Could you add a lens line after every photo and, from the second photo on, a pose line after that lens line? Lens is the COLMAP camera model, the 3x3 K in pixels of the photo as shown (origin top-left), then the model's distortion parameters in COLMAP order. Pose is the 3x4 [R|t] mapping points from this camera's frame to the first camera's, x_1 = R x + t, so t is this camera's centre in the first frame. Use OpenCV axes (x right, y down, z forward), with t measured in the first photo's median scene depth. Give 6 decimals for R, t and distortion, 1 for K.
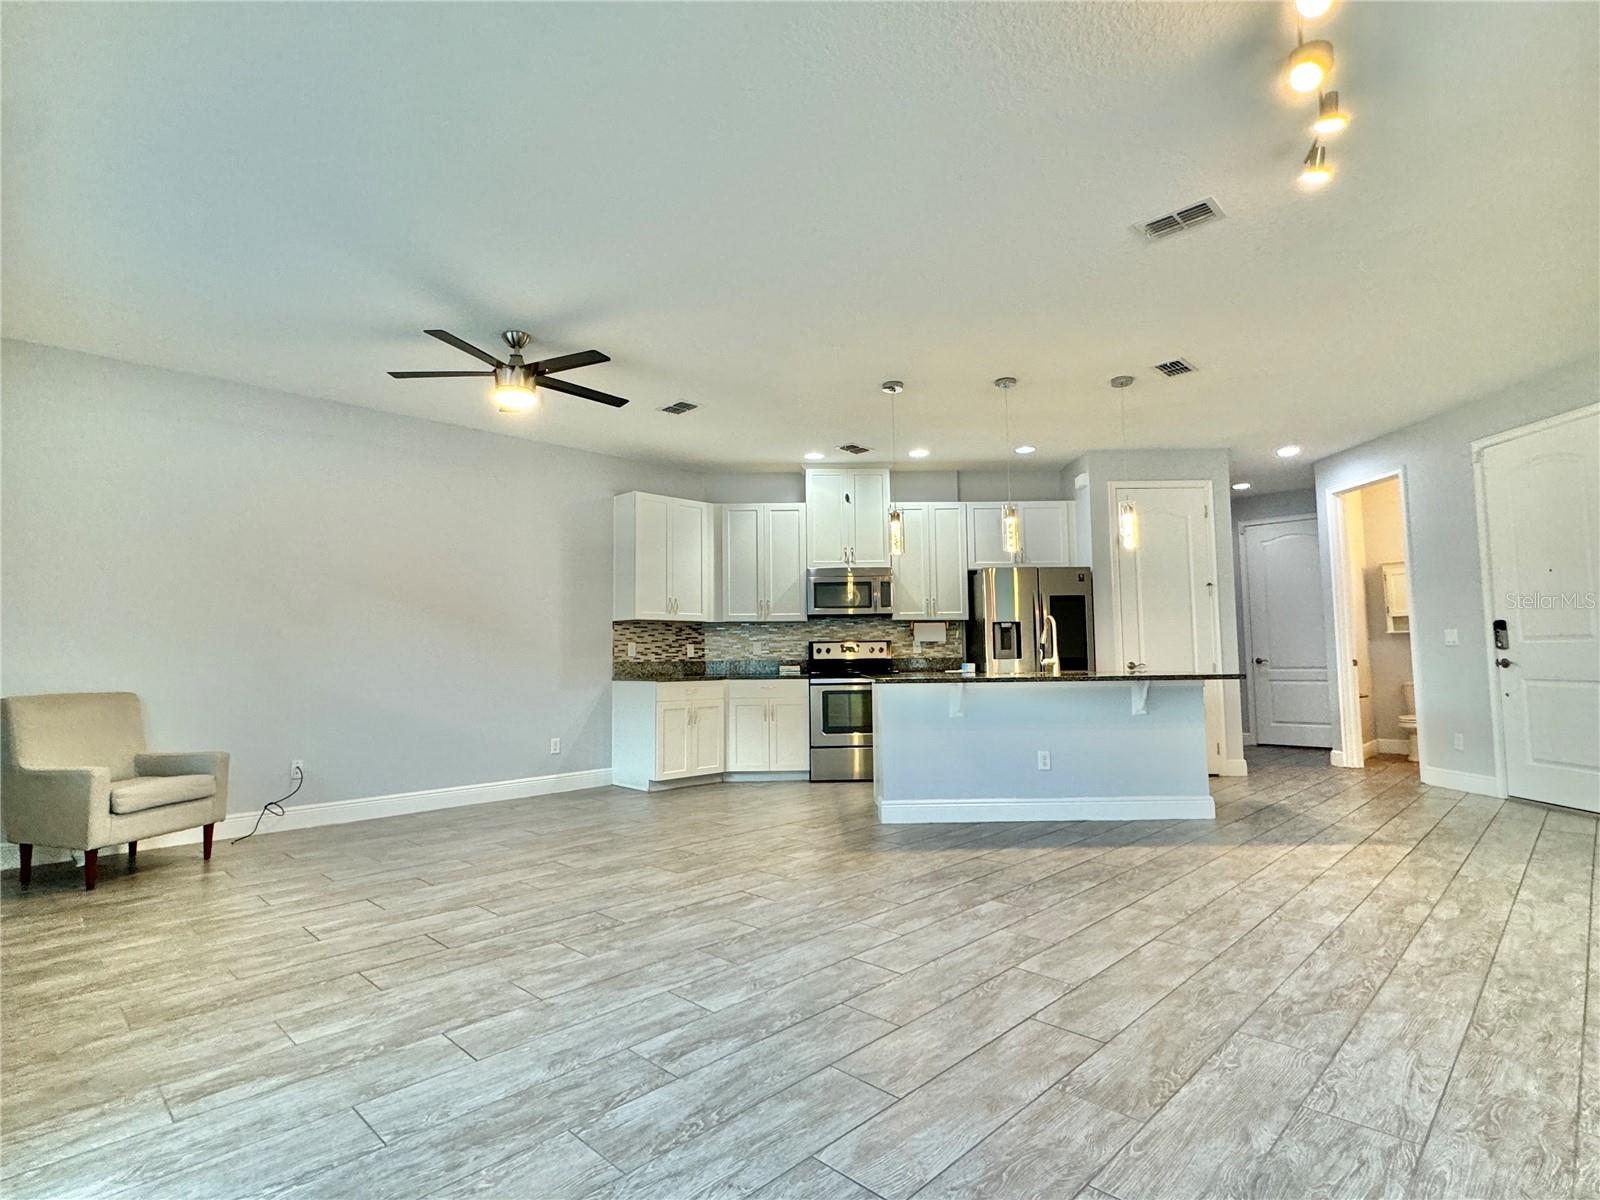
lens RADIAL K [[817.3, 0, 799.2], [0, 817.3, 599.5], [0, 0, 1]] dist [-0.000748, -0.000093]
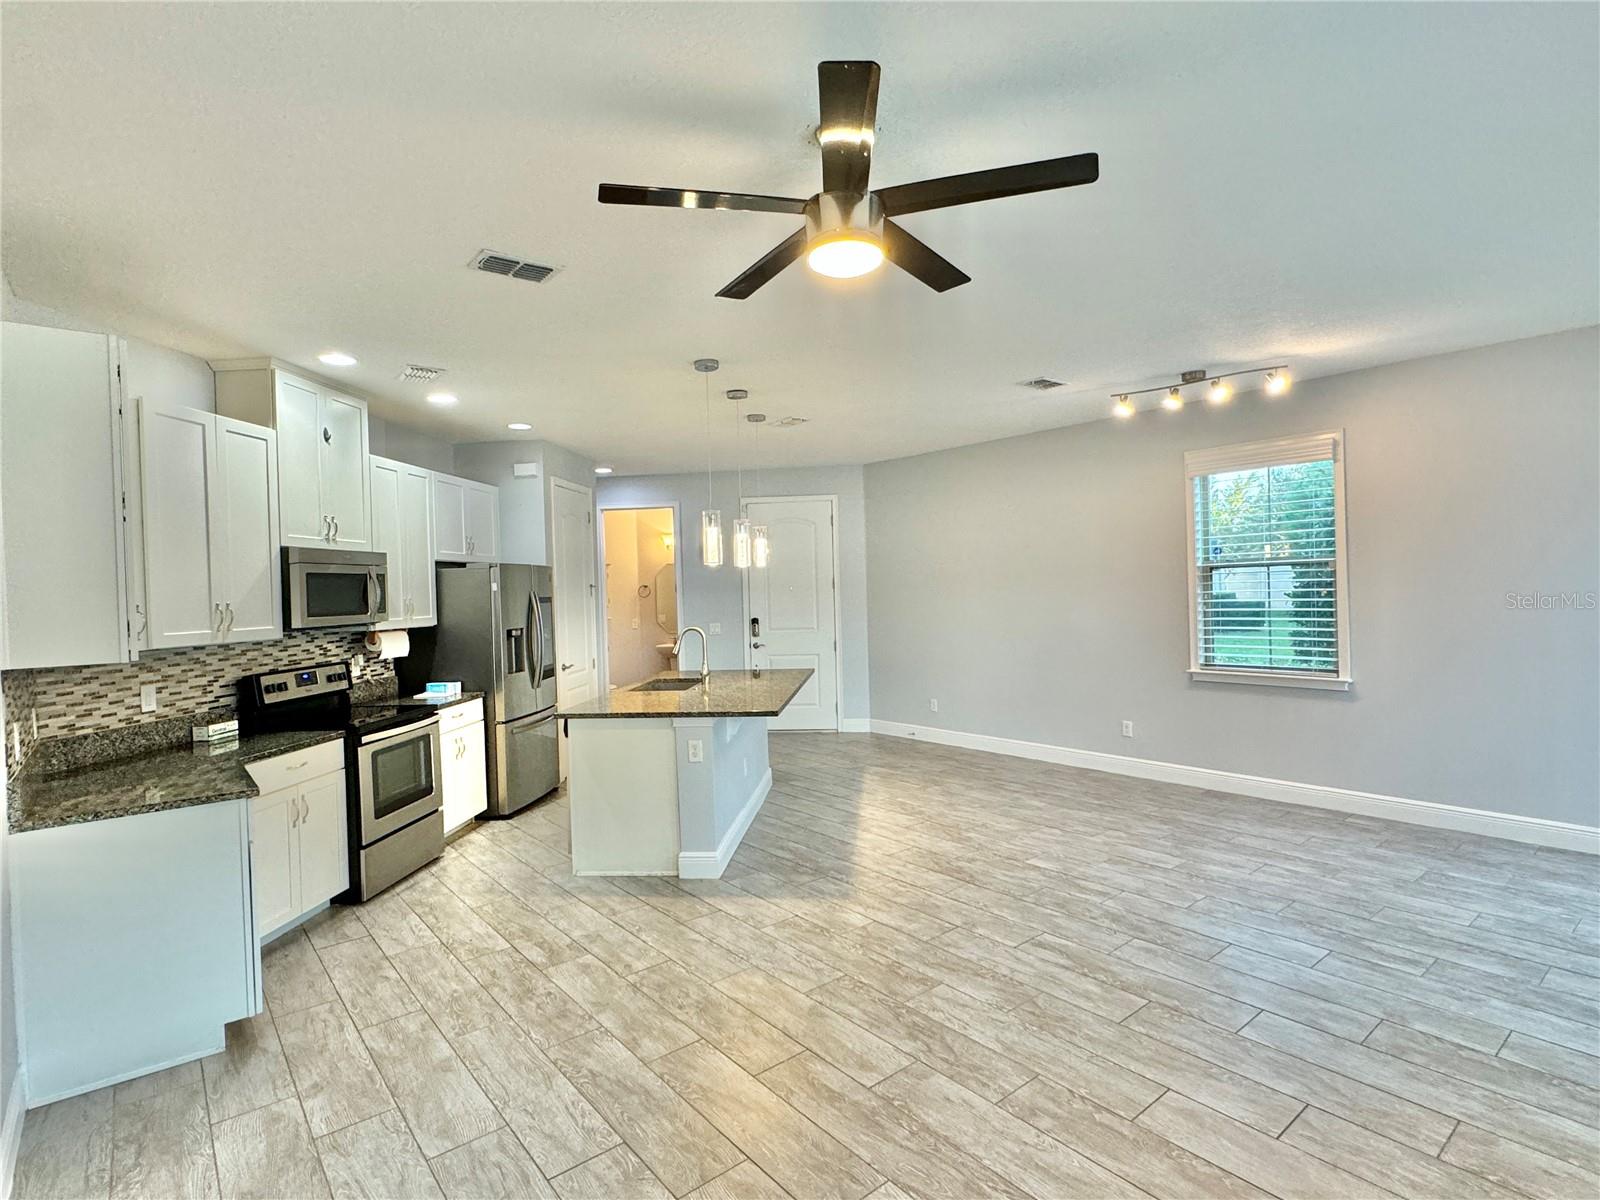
lens RADIAL K [[817.3, 0, 801.2], [0, 817.3, 596.2], [0, 0, 1]] dist [-0.000748, -0.000093]
pose [[0.108587, -0.001650, 0.994086, -1.224897], [-0.044483, 0.998989, 0.006518, -0.053955], [-0.993091, -0.044928, 0.108403, 1.367231]]
